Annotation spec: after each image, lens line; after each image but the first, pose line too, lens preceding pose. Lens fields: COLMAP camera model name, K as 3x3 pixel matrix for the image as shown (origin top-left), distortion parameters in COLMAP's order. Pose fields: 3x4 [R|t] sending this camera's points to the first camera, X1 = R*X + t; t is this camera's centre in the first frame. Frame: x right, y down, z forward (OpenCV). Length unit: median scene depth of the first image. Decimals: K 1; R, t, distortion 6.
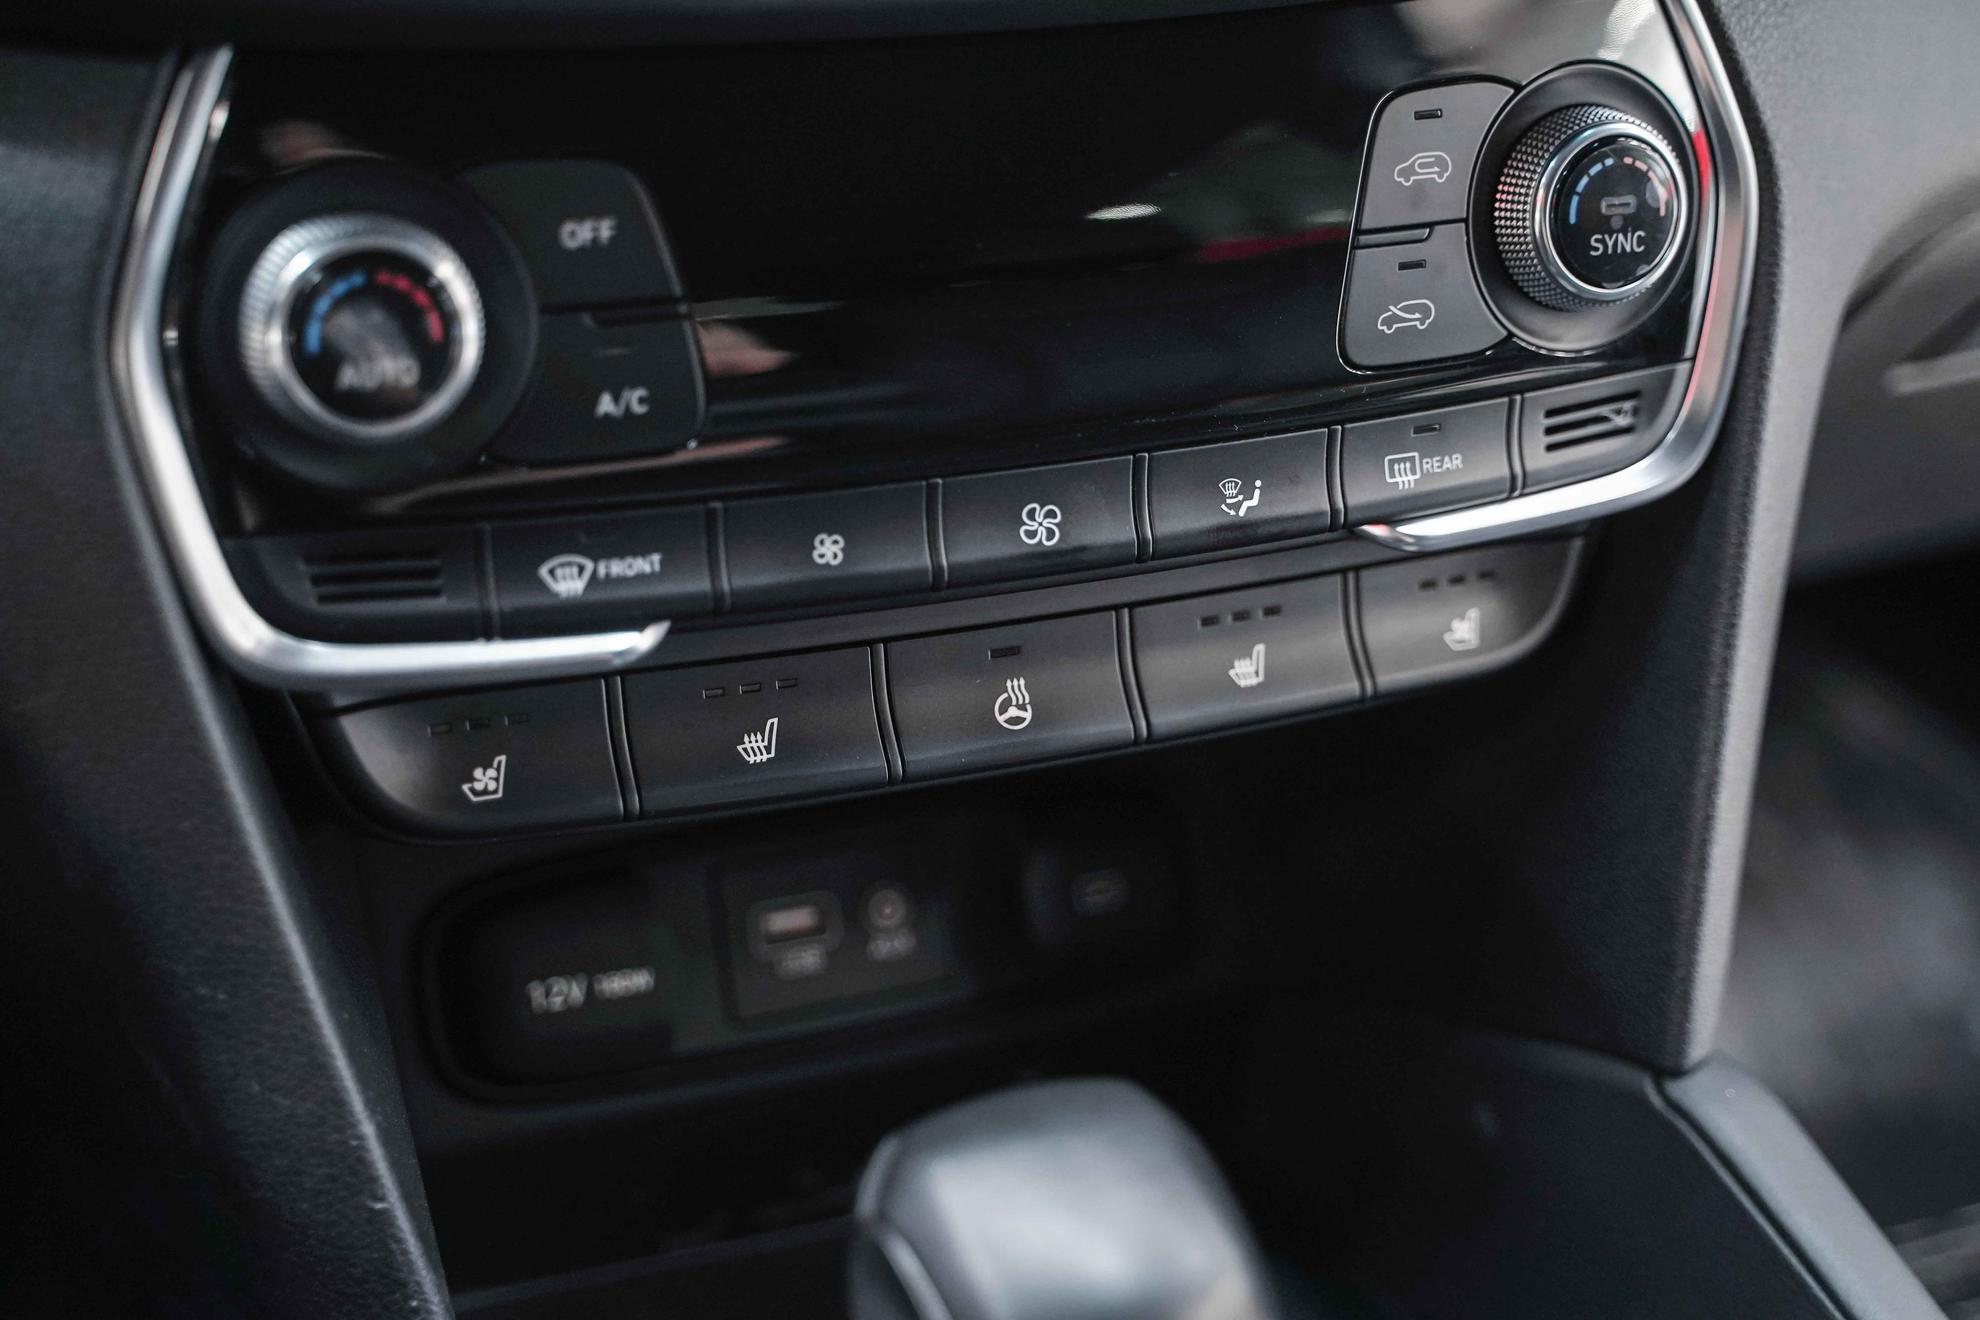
lens RADIAL K [[2853.3, 0, 957.2], [0, 2853.3, 659.8], [0, 0, 1]] dist [-0.010896, -0.013987]
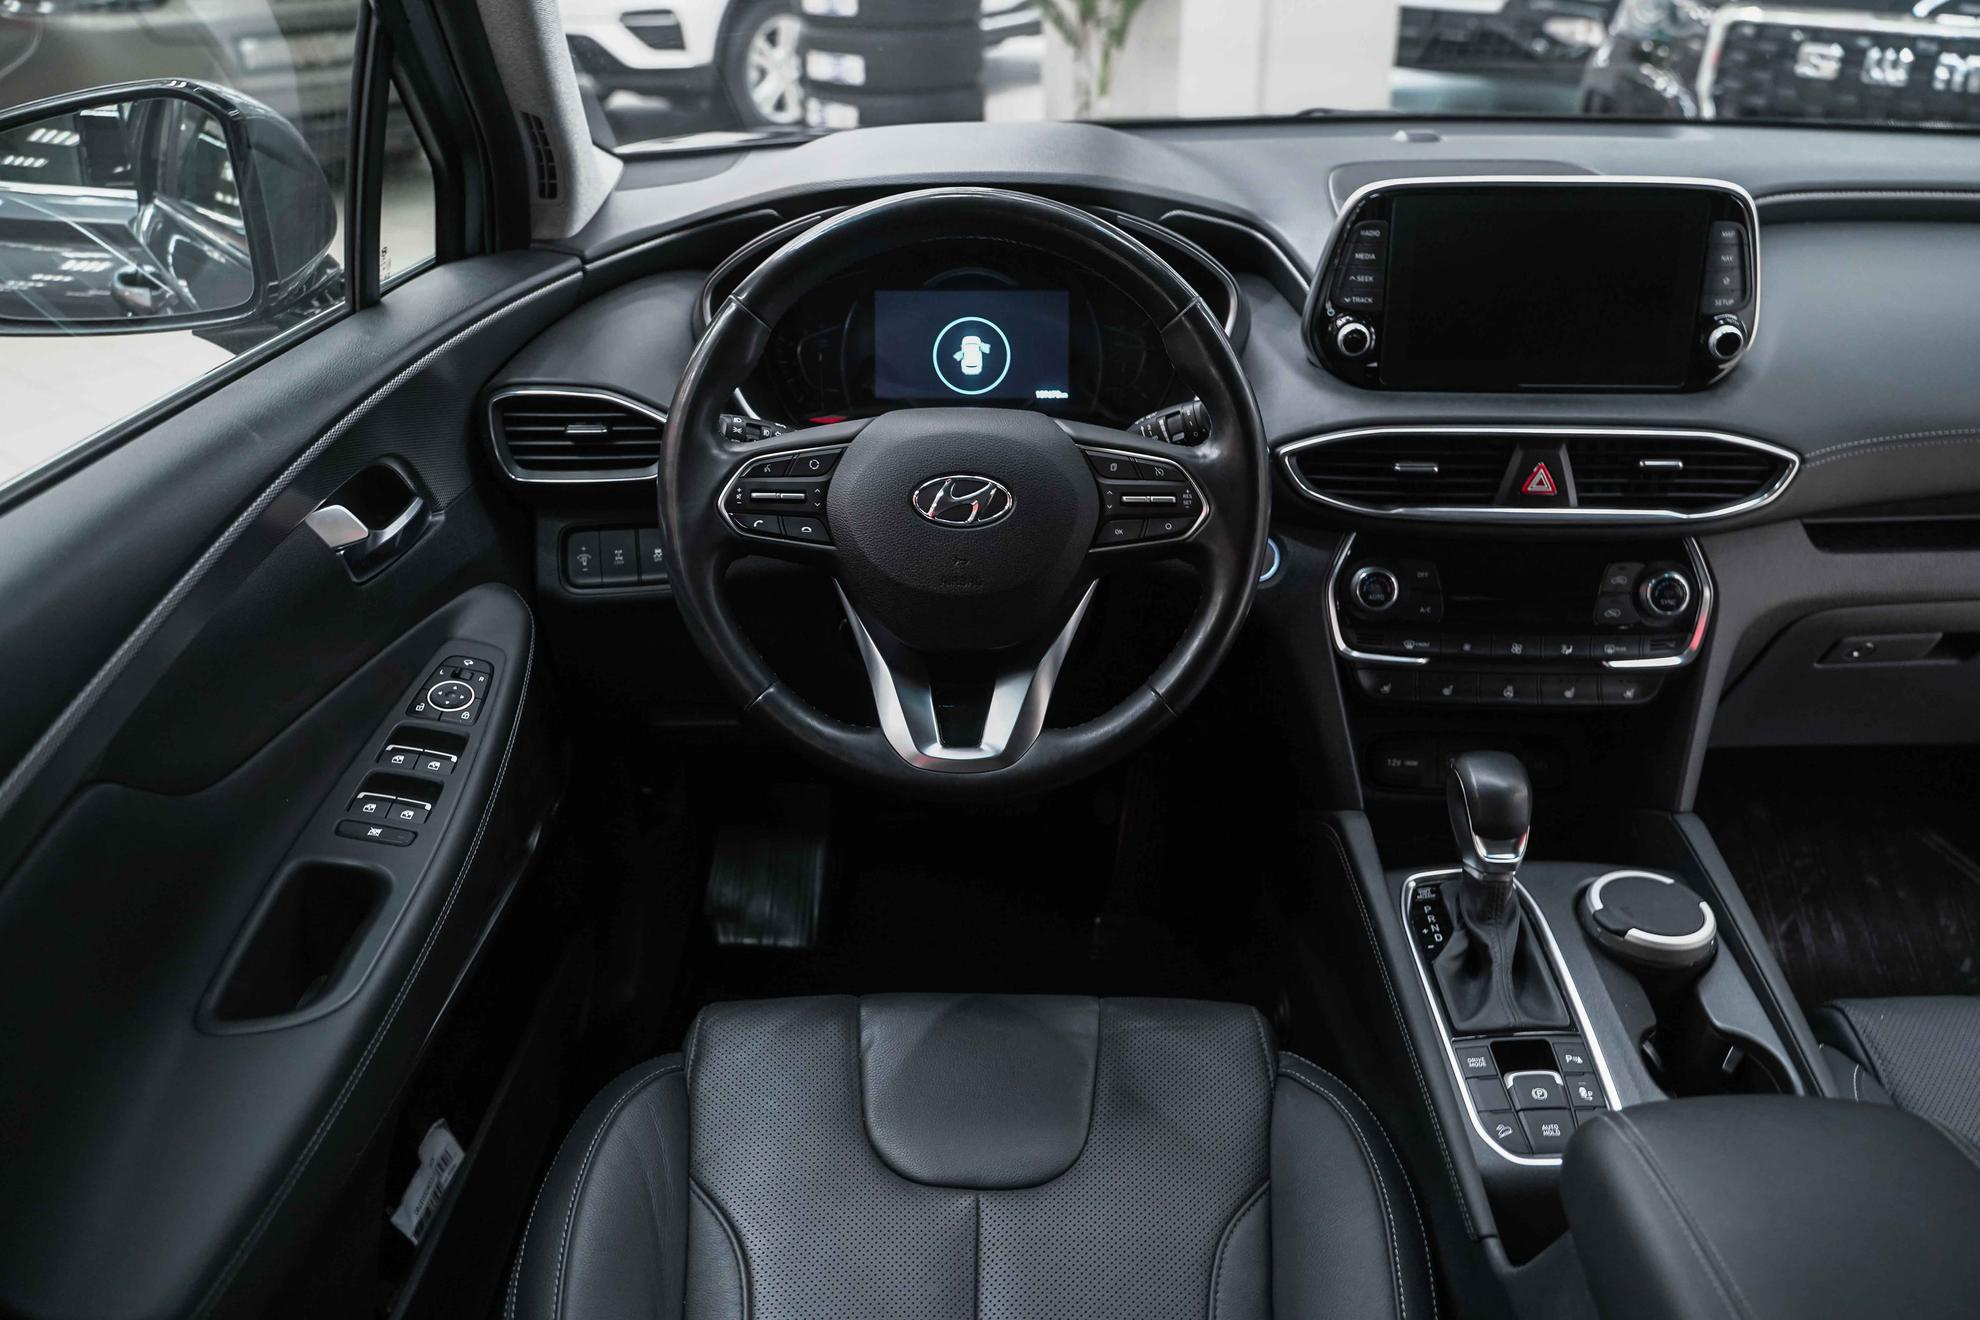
lens RADIAL K [[1569.0, 0, 990.0], [0, 1569.0, 660.0], [0, 0, 1]] dist [-0.009227, 0.000329]
pose [[0.908672, 0.111331, -0.402394, 0.280683], [-0.161736, 0.982402, -0.093424, 0.348543], [0.384911, 0.149973, 0.910687, -1.636162]]
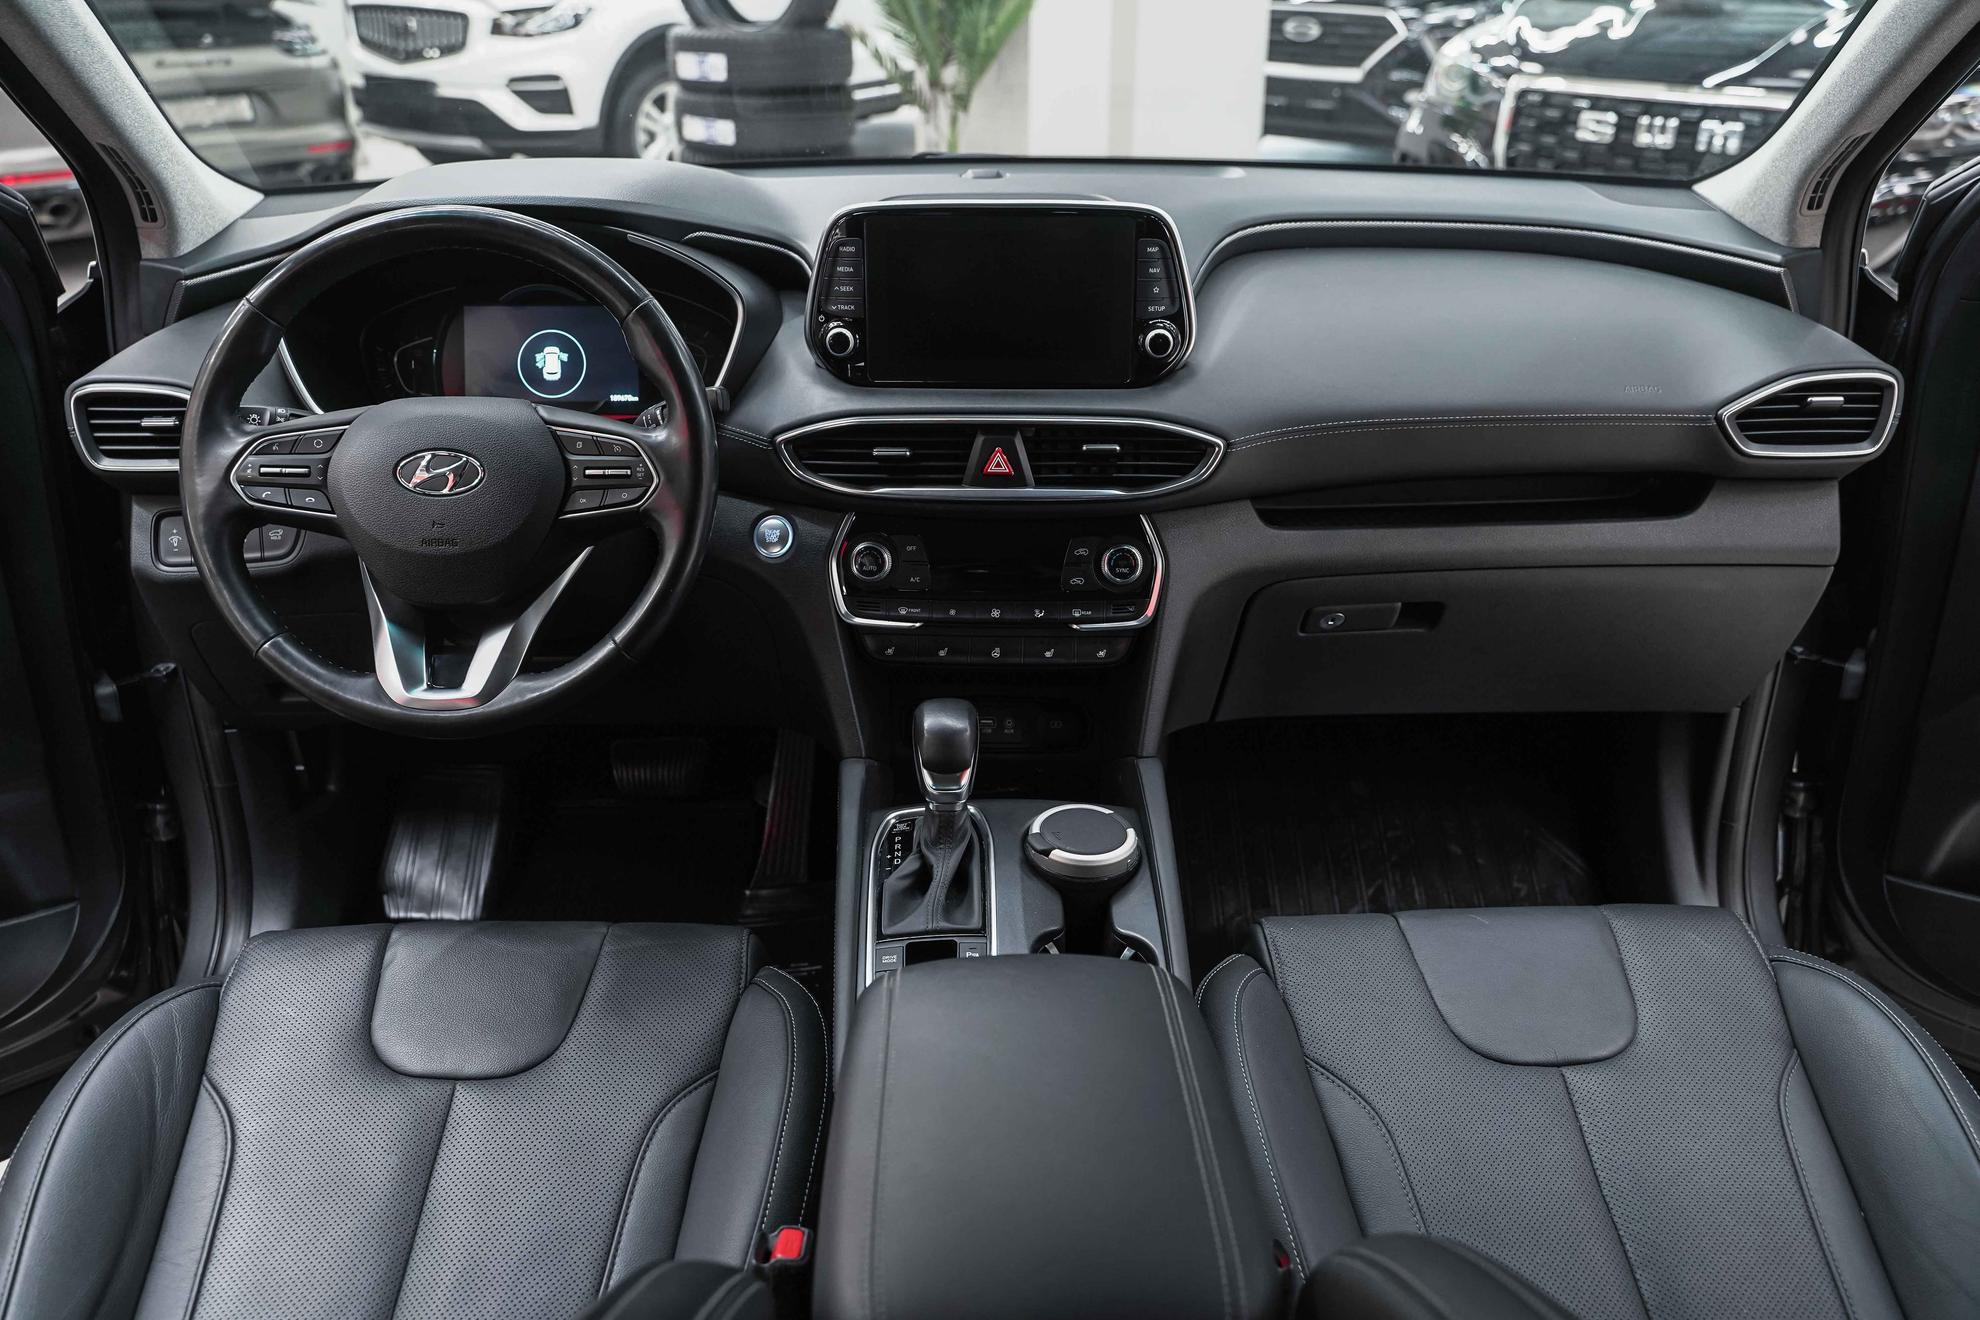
lens RADIAL K [[1561.2, 0, 990.0], [0, 1561.2, 660.0], [0, 0, 1]] dist [-0.015455, -0.002258]
pose [[0.923451, 0.089925, -0.373031, 1.107806], [-0.150298, 0.979241, -0.136008, 0.431791], [0.353057, 0.181663, 0.917796, -1.618097]]
